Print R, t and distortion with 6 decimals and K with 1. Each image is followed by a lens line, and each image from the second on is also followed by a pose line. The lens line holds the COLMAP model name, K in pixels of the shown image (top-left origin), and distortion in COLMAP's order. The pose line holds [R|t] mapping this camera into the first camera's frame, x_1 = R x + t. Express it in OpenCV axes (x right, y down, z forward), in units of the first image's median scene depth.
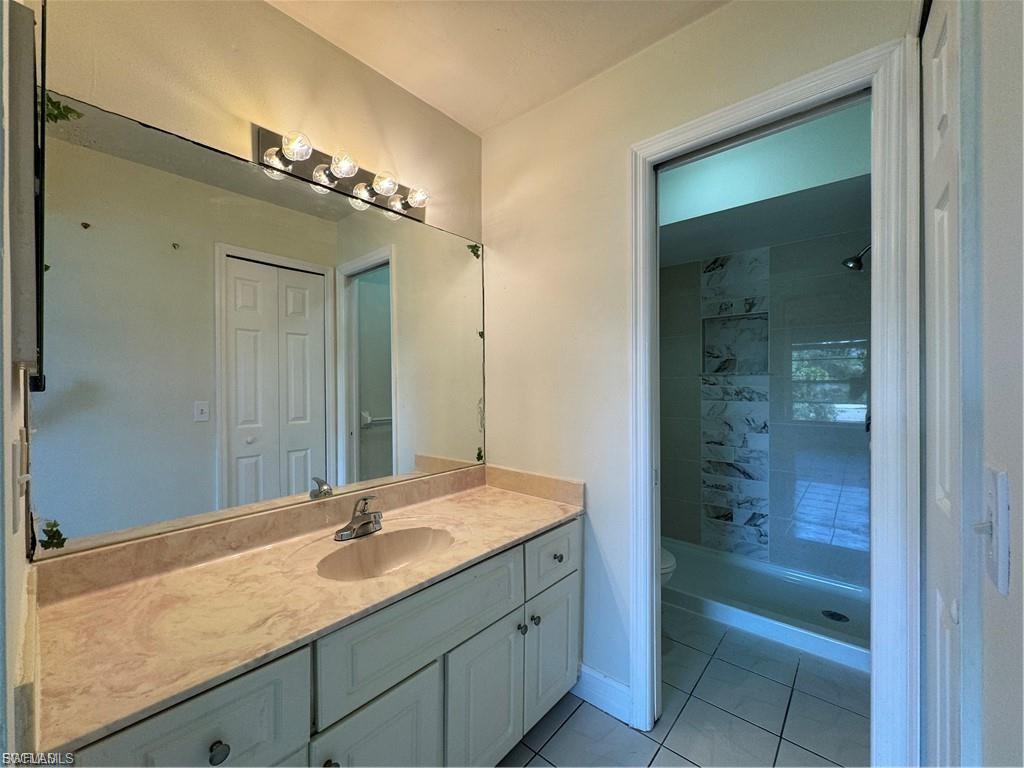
lens RADIAL K [[408.5, 0, 512.9], [0, 408.5, 384.9], [0, 0, 1]] dist [0.001747, 0.000066]
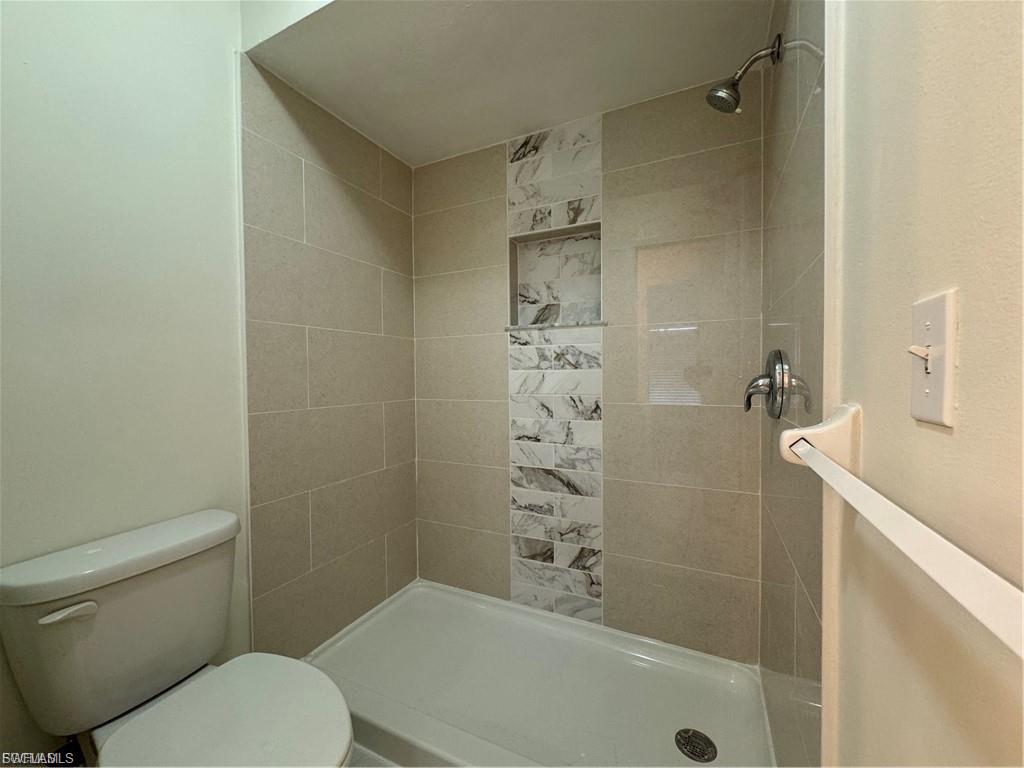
lens RADIAL K [[408.5, 0, 510.9], [0, 408.5, 383.7], [0, 0, 1]] dist [0.001747, 0.000066]
pose [[0.966046, -0.003707, 0.258344, 0.315740], [0.002316, 0.999981, 0.005686, 0.056944], [-0.258360, -0.004895, 0.966036, 0.415240]]
